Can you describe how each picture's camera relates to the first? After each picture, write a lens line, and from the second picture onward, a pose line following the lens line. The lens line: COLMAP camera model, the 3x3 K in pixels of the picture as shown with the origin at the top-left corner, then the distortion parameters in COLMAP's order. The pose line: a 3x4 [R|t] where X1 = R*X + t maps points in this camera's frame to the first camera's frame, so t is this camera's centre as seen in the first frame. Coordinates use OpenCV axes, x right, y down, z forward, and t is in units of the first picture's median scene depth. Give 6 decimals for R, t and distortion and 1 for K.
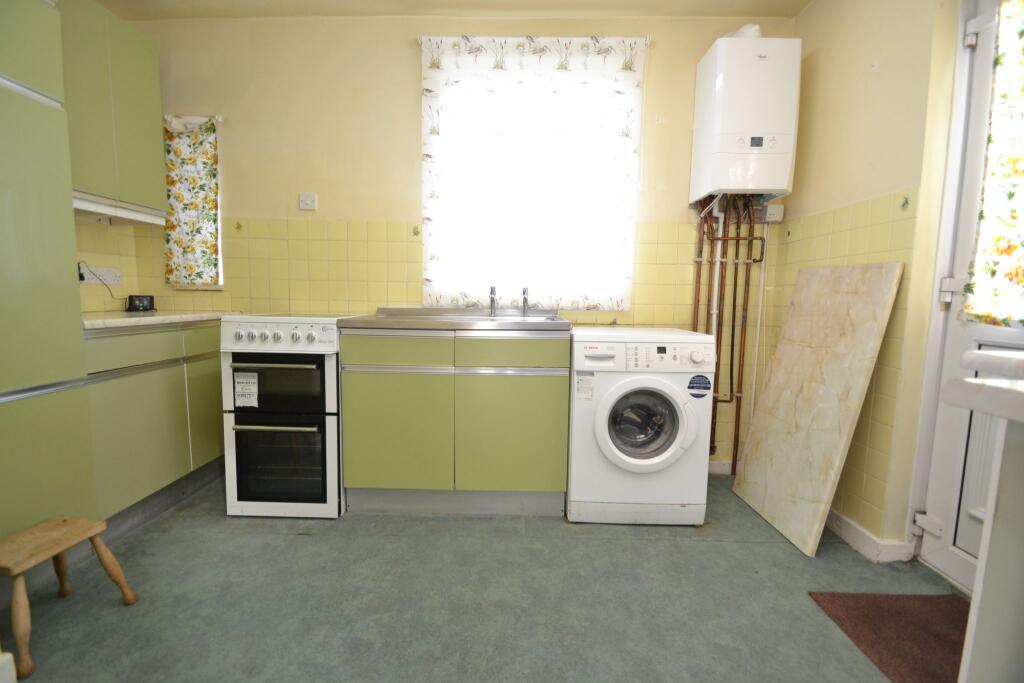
lens RADIAL K [[457.0, 0, 503.8], [0, 457.0, 346.6], [0, 0, 1]] dist [0.023728, -0.018894]
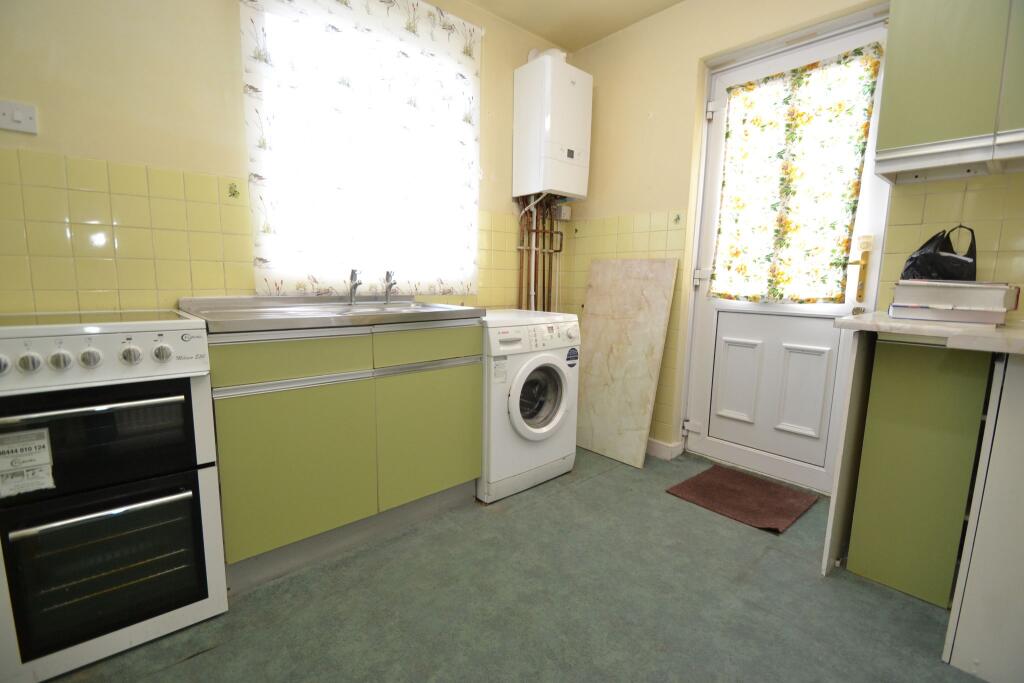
lens RADIAL K [[457.0, 0, 503.8], [0, 457.0, 346.6], [0, 0, 1]] dist [0.023728, -0.018894]
pose [[0.741280, -0.102133, 0.663380, -0.481690], [0.068636, 0.994708, 0.076448, -0.043747], [-0.667677, -0.011138, 0.744368, 0.222494]]
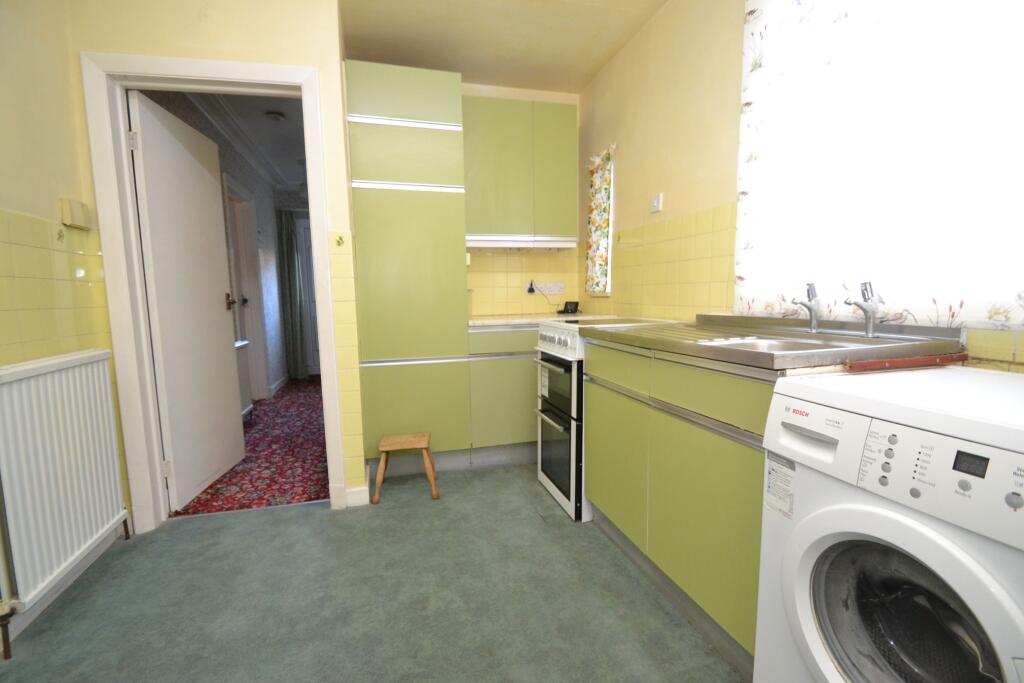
lens RADIAL K [[457.0, 0, 503.8], [0, 457.0, 346.6], [0, 0, 1]] dist [0.023728, -0.018894]
pose [[0.281832, 0.089346, -0.955295, 0.543406], [-0.079475, 0.994407, 0.069557, -0.072242], [0.956167, 0.056319, 0.287356, 0.545517]]
